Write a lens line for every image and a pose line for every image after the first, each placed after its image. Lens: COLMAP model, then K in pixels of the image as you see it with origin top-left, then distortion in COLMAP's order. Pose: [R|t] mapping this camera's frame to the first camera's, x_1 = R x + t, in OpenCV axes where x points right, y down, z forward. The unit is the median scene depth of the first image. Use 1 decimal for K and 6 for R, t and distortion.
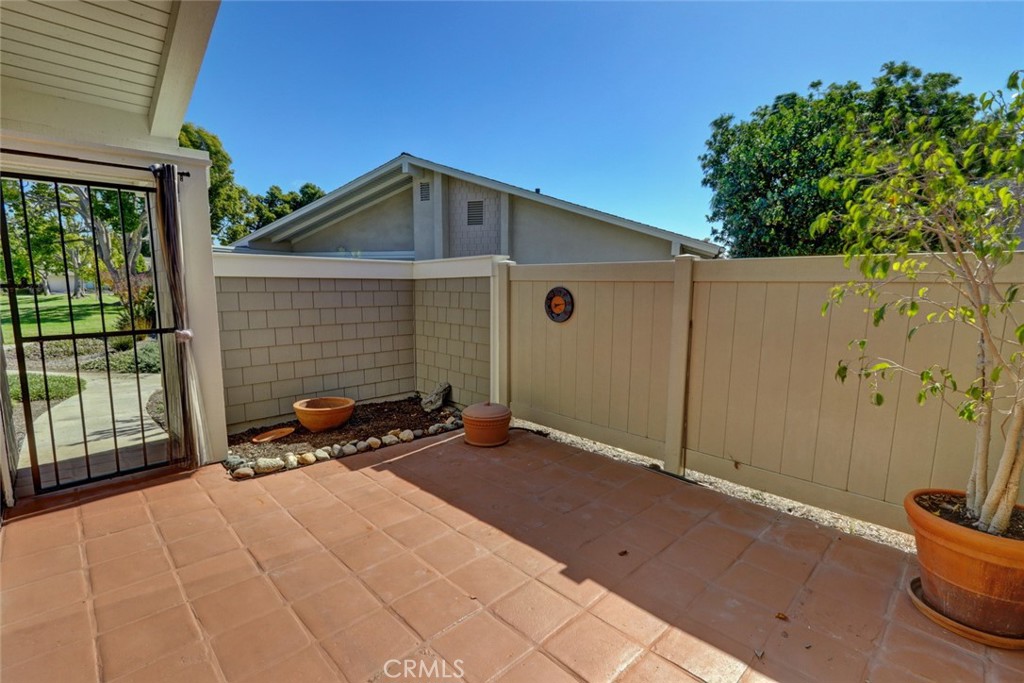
lens RADIAL K [[476.3, 0, 506.1], [0, 476.3, 348.6], [0, 0, 1]] dist [0.006042, -0.001872]
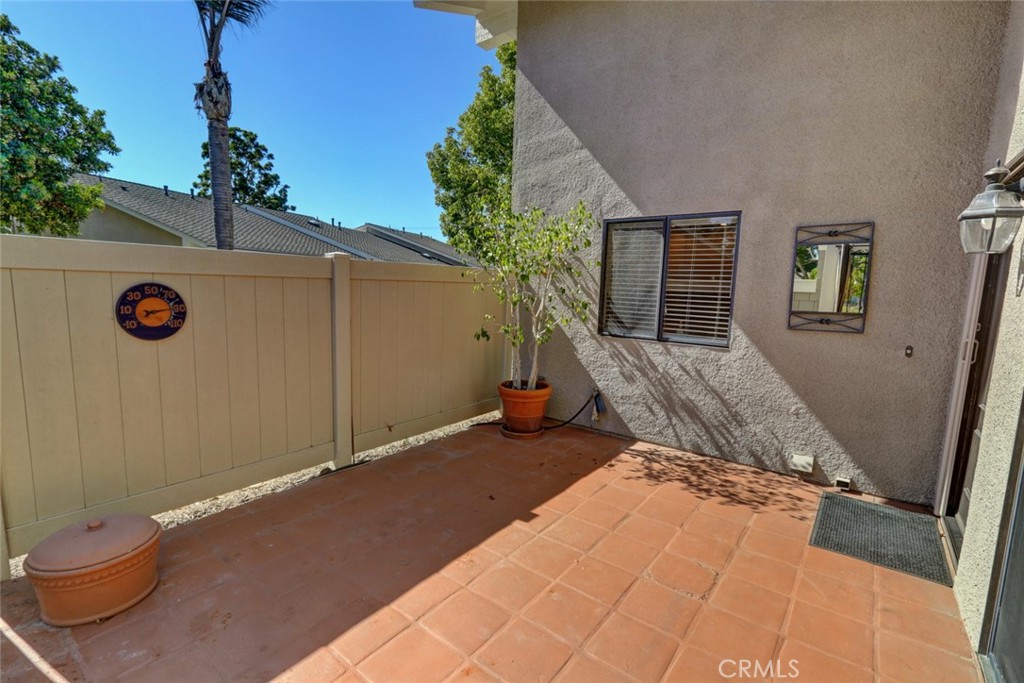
lens RADIAL K [[476.3, 0, 504.5], [0, 476.3, 336.5], [0, 0, 1]] dist [0.006042, -0.001872]
pose [[-0.152302, -0.116748, 0.981414, -0.666683], [0.105623, 0.985389, 0.133612, -0.112109], [-0.982674, 0.124009, -0.137745, 0.755836]]
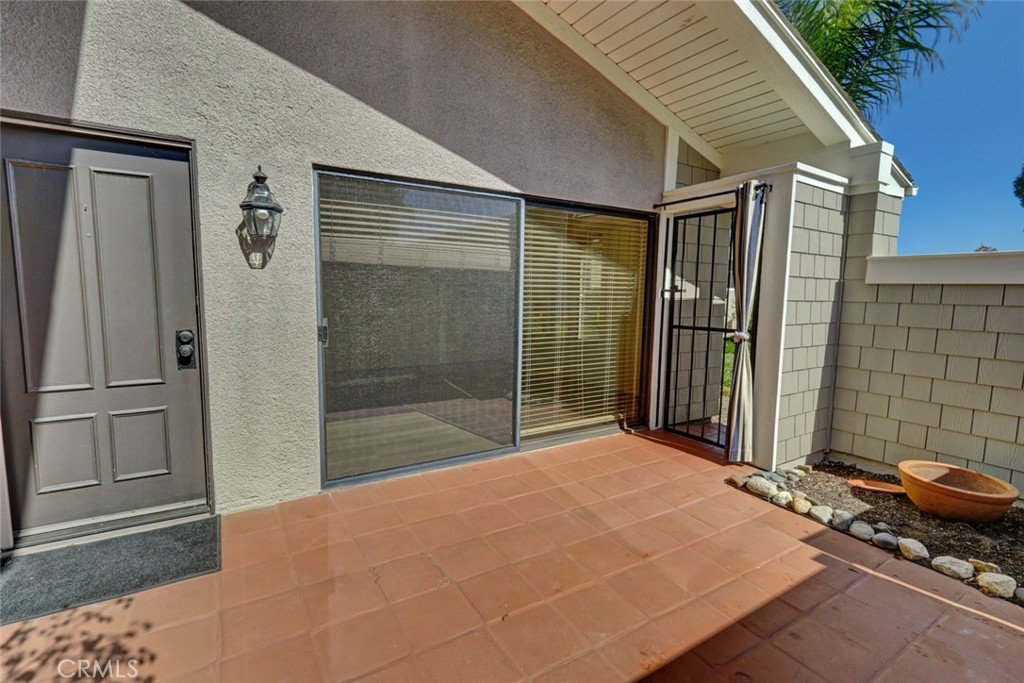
lens RADIAL K [[476.3, 0, 510.9], [0, 476.3, 341.1], [0, 0, 1]] dist [0.006042, -0.001872]
pose [[-0.203909, 0.095590, -0.974312, 0.457606], [-0.160088, 0.978570, 0.129512, -0.069509], [0.965812, 0.182384, -0.184237, 0.647552]]
